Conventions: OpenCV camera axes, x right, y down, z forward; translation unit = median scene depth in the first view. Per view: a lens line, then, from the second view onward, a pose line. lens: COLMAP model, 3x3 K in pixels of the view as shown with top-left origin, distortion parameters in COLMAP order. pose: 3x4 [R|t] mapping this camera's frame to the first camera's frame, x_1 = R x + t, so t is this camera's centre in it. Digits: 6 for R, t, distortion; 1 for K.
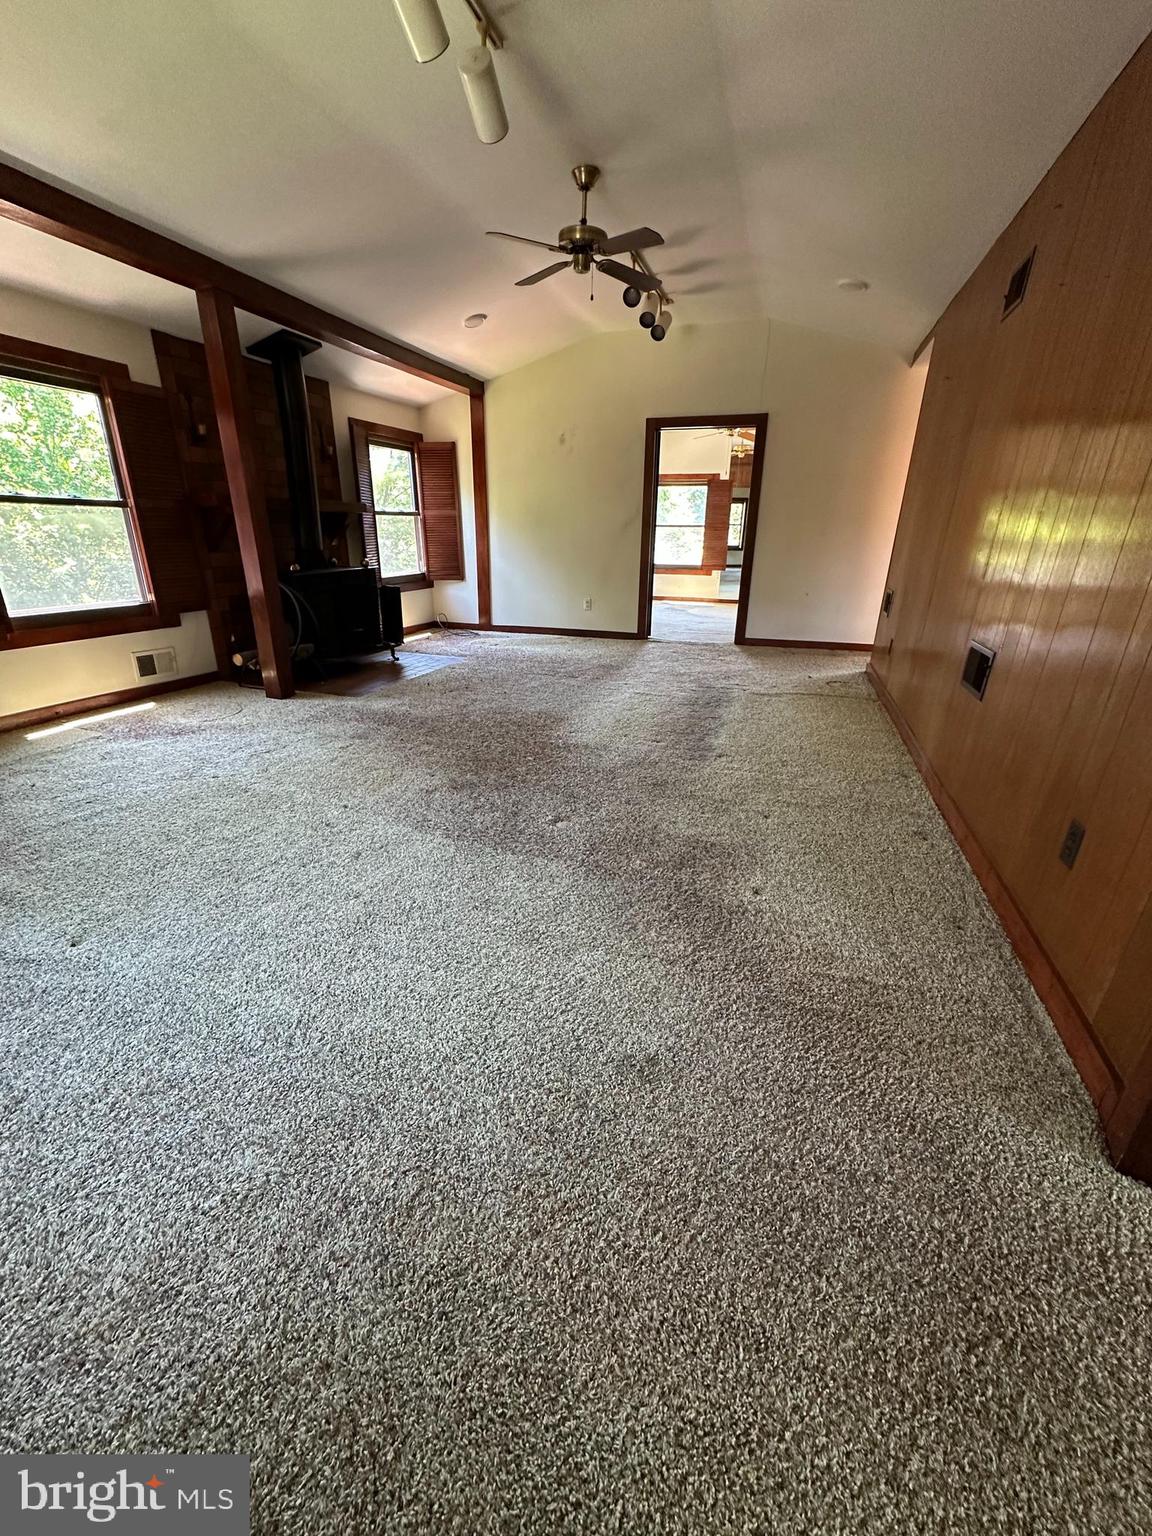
lens RADIAL K [[612.9, 0, 576.0], [0, 612.9, 768.0], [0, 0, 1]] dist [-0.002989, 0.001023]
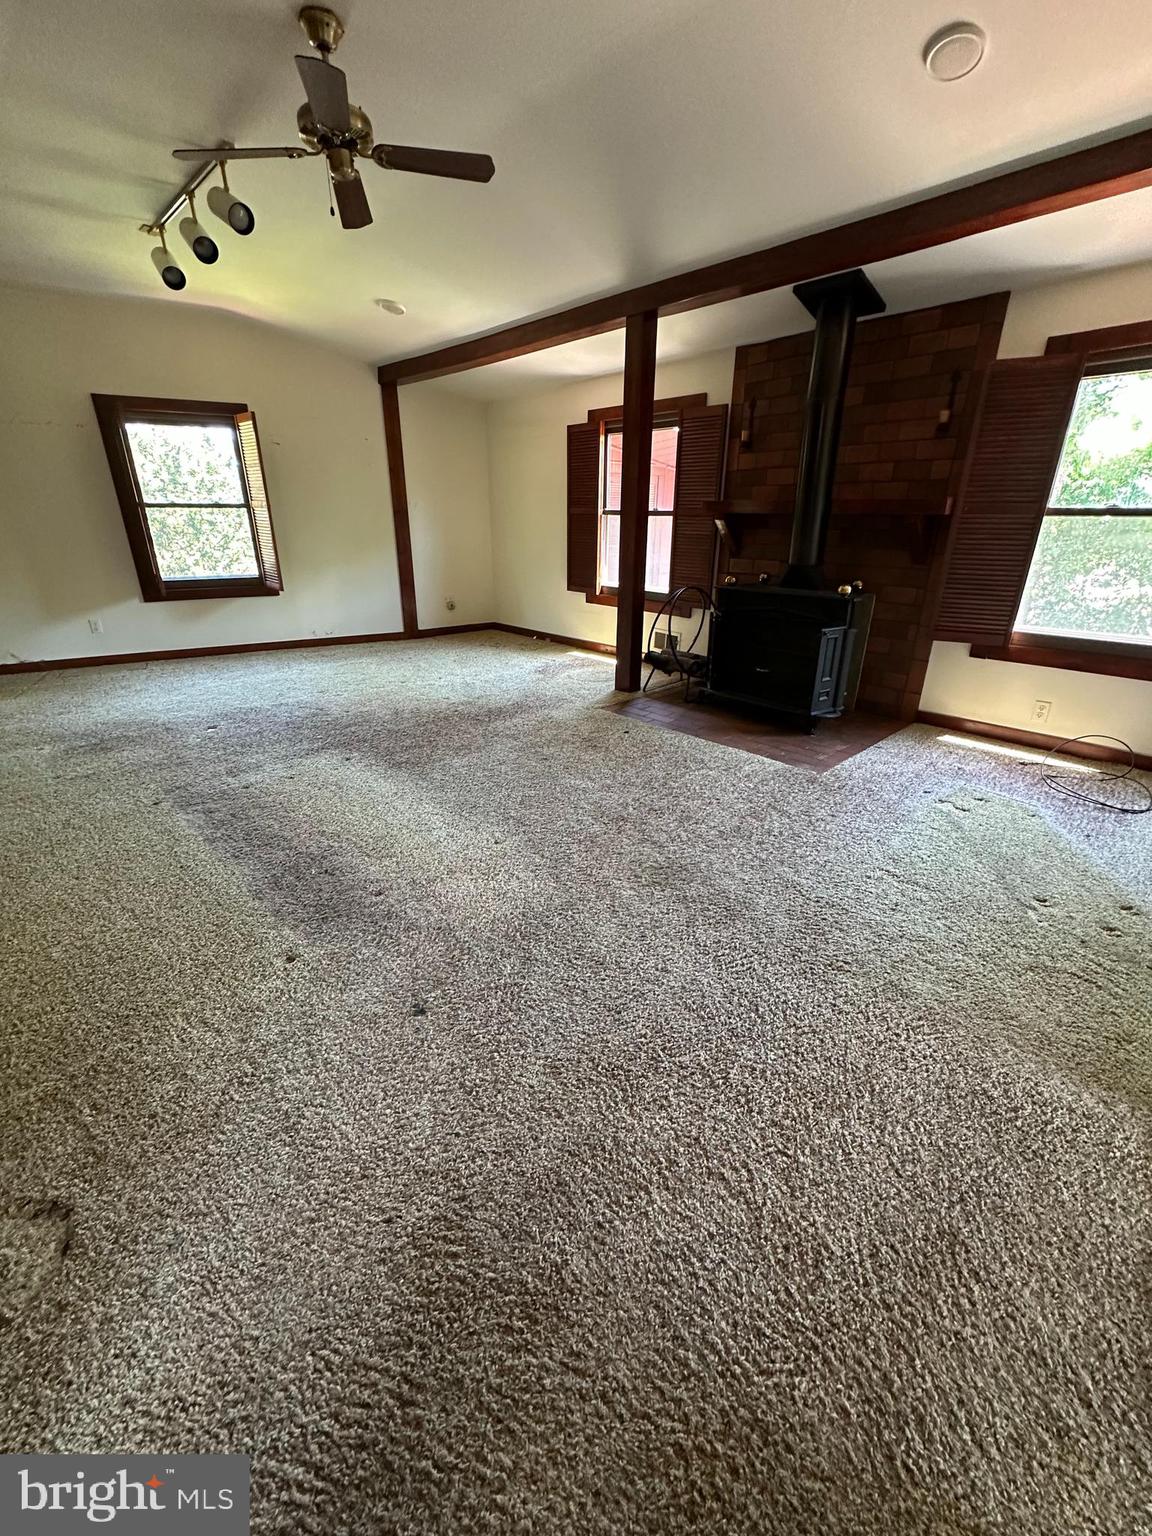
lens RADIAL K [[612.9, 0, 576.0], [0, 612.9, 768.0], [0, 0, 1]] dist [-0.002989, 0.001023]
pose [[-0.433407, 0.321800, -0.841785, 0.582965], [-0.341946, 0.805500, 0.483986, -0.574192], [0.833805, 0.497608, -0.239071, 1.447889]]
